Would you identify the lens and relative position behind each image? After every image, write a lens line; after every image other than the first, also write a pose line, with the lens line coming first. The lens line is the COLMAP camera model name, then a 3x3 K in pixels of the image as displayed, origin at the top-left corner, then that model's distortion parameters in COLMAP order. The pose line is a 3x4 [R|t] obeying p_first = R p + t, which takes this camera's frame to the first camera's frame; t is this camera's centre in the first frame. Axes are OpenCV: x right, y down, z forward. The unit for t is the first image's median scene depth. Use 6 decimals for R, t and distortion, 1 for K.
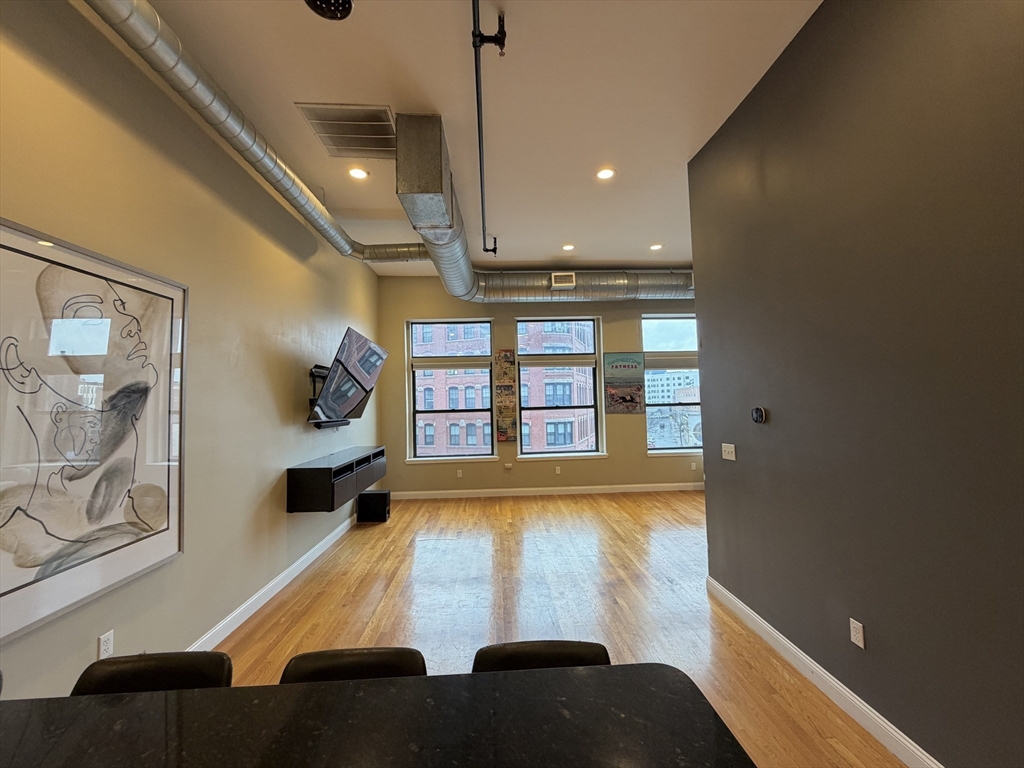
lens RADIAL K [[409.5, 0, 508.2], [0, 409.5, 383.2], [0, 0, 1]] dist [-0.000773, -0.000192]
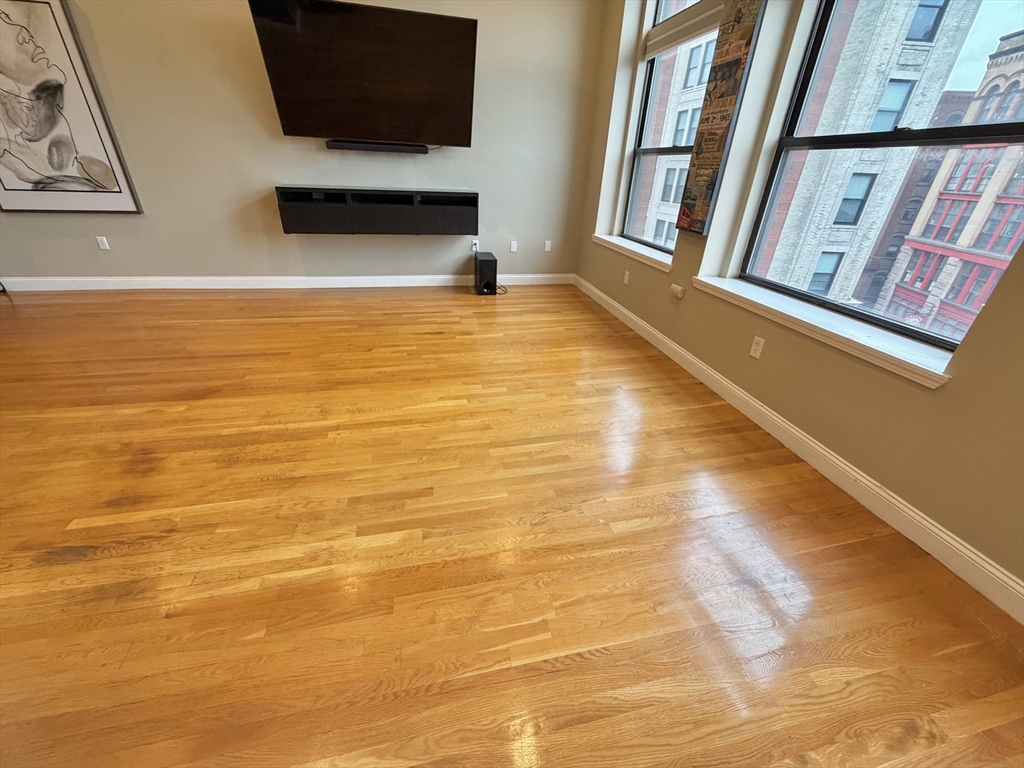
lens RADIAL K [[409.5, 0, 508.2], [0, 409.5, 383.2], [0, 0, 1]] dist [-0.000773, -0.000192]
pose [[0.165528, 0.490661, -0.855484, 0.477669], [-0.001343, 0.867561, 0.497328, 0.083561], [0.986204, -0.081173, 0.144265, 0.901479]]
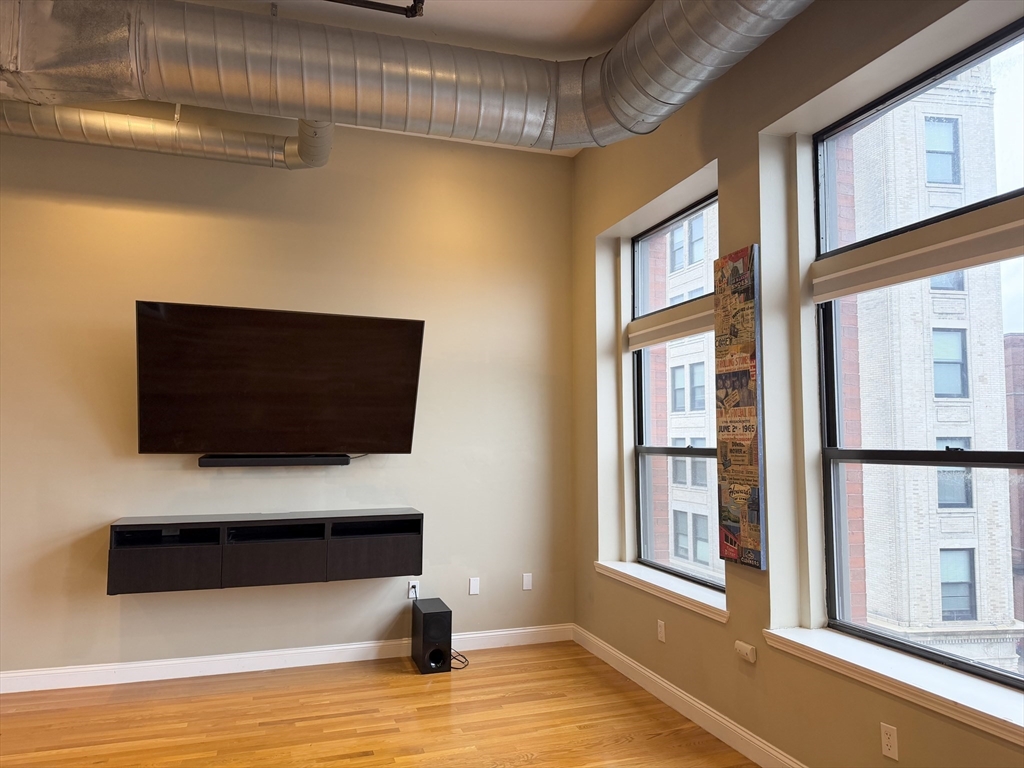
lens RADIAL K [[717.3, 0, 506.5], [0, 717.3, 385.1], [0, 0, 1]] dist [0.090326, -0.130705]
pose [[0.272966, -0.046881, -0.960881, 0.546367], [0.032412, 0.998693, -0.039519, 0.036112], [0.961477, -0.020357, 0.274129, 0.845801]]
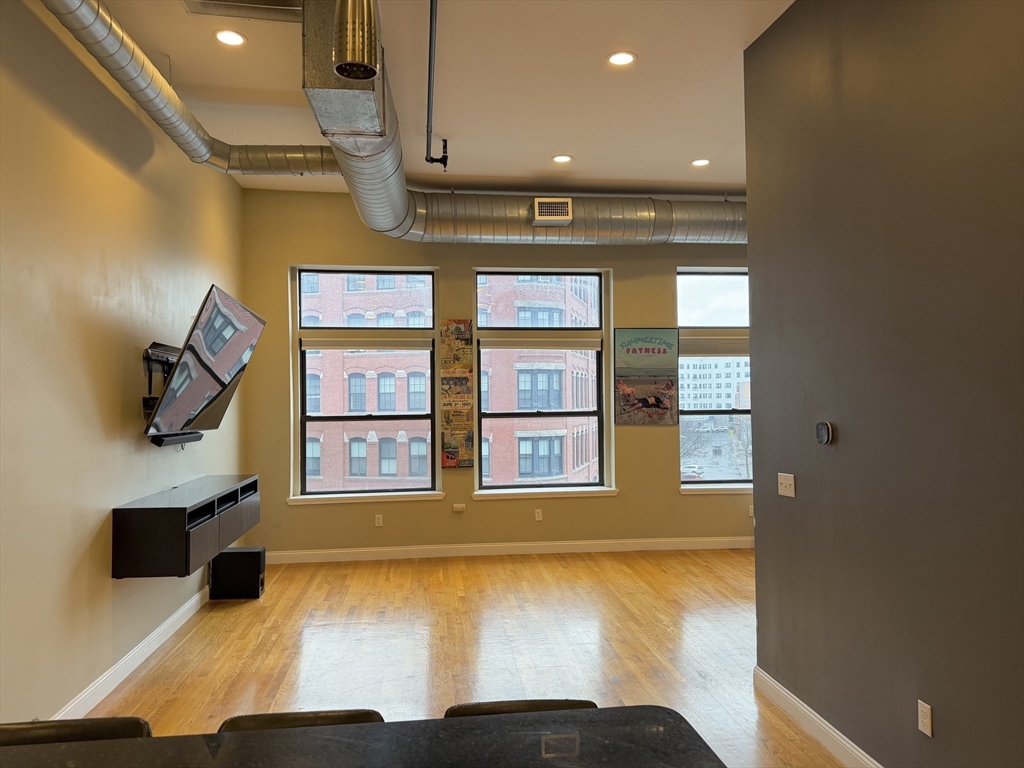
lens RADIAL K [[717.3, 0, 506.5], [0, 717.3, 385.1], [0, 0, 1]] dist [0.090326, -0.130705]
pose [[0.997044, 0.015441, 0.075271, -0.015823], [-0.017237, 0.999581, 0.023270, -0.011791], [-0.074880, -0.024499, 0.996892, -0.103671]]
